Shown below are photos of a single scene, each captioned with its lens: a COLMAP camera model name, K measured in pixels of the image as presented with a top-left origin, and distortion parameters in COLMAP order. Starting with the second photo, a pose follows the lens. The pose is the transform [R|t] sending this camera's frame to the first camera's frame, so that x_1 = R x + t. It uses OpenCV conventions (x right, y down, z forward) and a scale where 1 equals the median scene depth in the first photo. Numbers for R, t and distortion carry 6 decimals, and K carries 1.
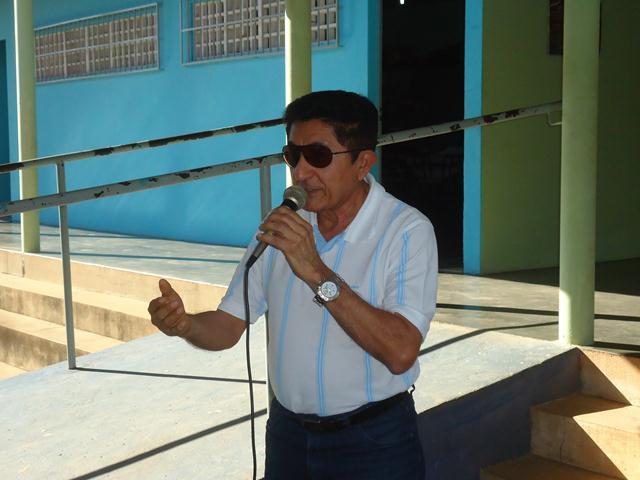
lens RADIAL K [[1087.4, 0, 318.7], [0, 1087.4, 243.2], [0, 0, 1]] dist [0.074314, 0.000000]
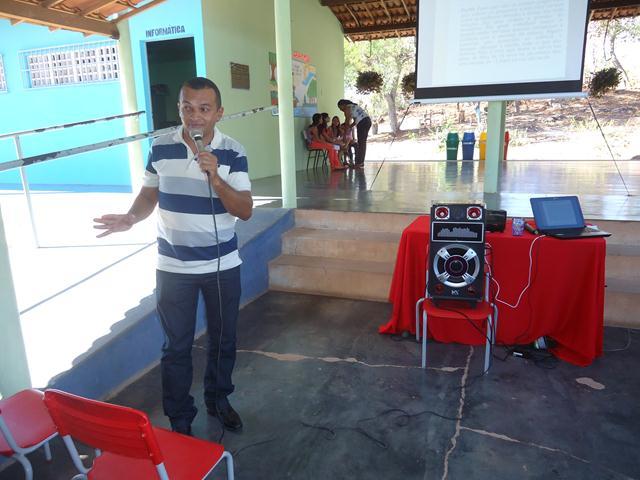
lens RADIAL K [[466.0, 0, 321.7], [0, 466.0, 240.7], [0, 0, 1]] dist [-0.017974, 0.013519]
pose [[0.863403, -0.125641, 0.488620, -0.191976], [0.061836, 0.987546, 0.144667, 0.016929], [-0.500711, -0.094692, 0.860420, 0.063428]]
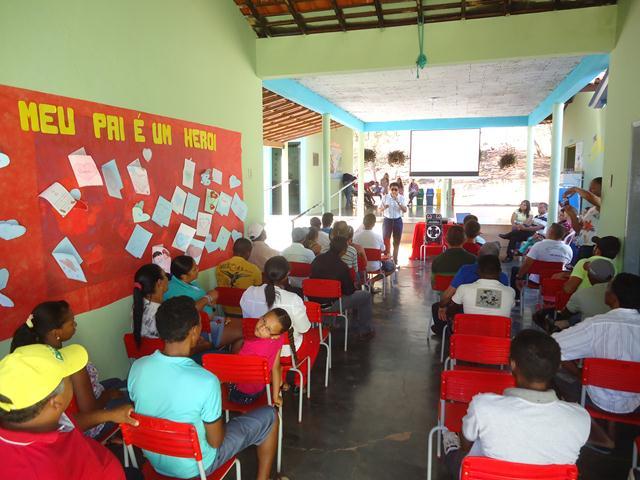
lens RADIAL K [[460.7, 0, 321.5], [0, 460.7, 241.8], [0, 0, 1]] dist [-0.009840, -0.001436]
pose [[0.819360, -0.068885, 0.569125, -1.170593], [0.046483, 0.997469, 0.053809, 0.050751], [-0.571392, -0.017634, 0.820488, -0.770166]]
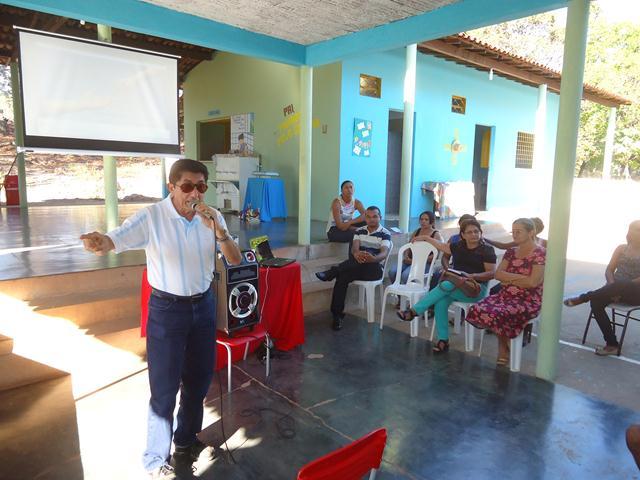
lens RADIAL K [[466.0, 0, 321.4], [0, 466.0, 242.7], [0, 0, 1]] dist [-0.017974, 0.013519]
pose [[-0.062272, -0.140454, 0.988127, -0.452874], [0.063482, 0.987486, 0.144363, -0.037922], [-0.996038, 0.071718, -0.052577, 0.349230]]
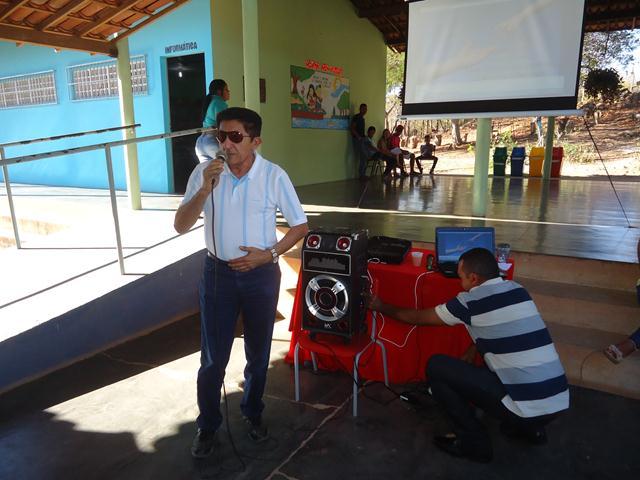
lens RADIAL K [[466.0, 0, 322.0], [0, 466.0, 240.8], [0, 0, 1]] dist [-0.017974, 0.013519]
pose [[0.939548, -0.067916, 0.335615, 0.020397], [0.028350, 0.992197, 0.121418, 0.009155], [-0.341242, -0.104563, 0.934141, -0.017704]]
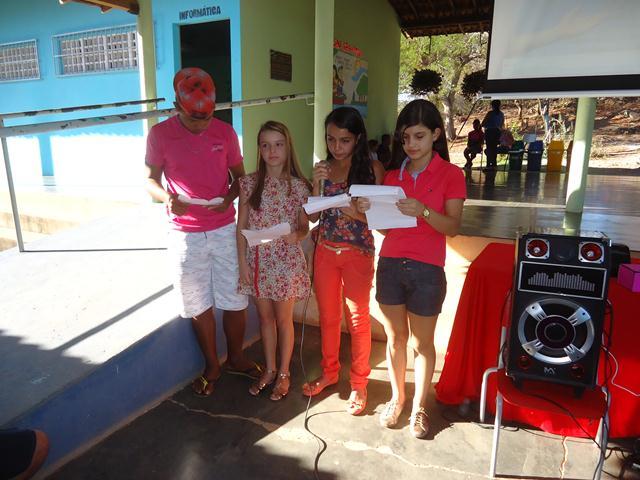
lens RADIAL K [[466.0, 0, 321.4], [0, 466.0, 240.3], [0, 0, 1]] dist [-0.017974, 0.013519]
pose [[0.913049, -0.070556, 0.401701, -0.096096], [0.018685, 0.991125, 0.131614, 0.017030], [-0.407422, -0.112664, 0.906264, 0.204352]]
